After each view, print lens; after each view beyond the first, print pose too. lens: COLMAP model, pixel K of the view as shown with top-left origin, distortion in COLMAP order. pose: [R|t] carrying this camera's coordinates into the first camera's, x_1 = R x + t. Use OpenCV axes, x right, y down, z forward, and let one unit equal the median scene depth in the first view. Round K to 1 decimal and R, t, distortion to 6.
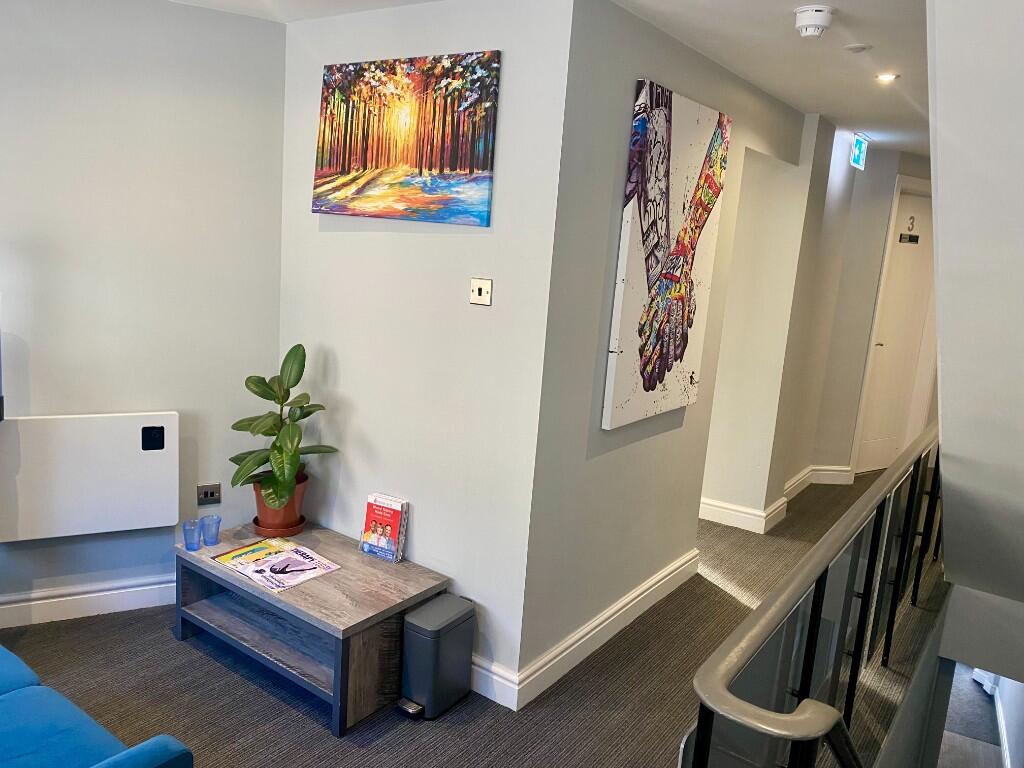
lens RADIAL K [[783.7, 0, 512.0], [0, 783.7, 384.0], [0, 0, 1]] dist [0.002019, -0.002870]
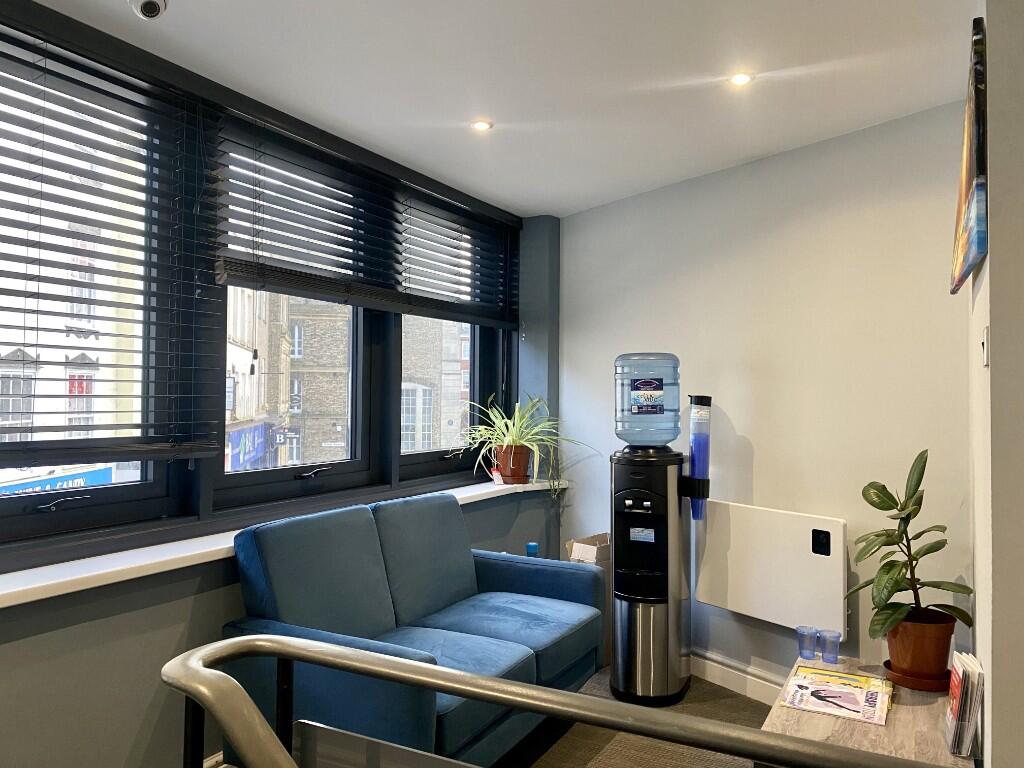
lens RADIAL K [[783.7, 0, 512.0], [0, 783.7, 384.0], [0, 0, 1]] dist [0.002019, -0.002870]
pose [[0.133603, -0.082604, -0.987586, 0.517090], [-0.192025, 0.975477, -0.107569, 0.057018], [0.972253, 0.204013, 0.114464, 0.471563]]
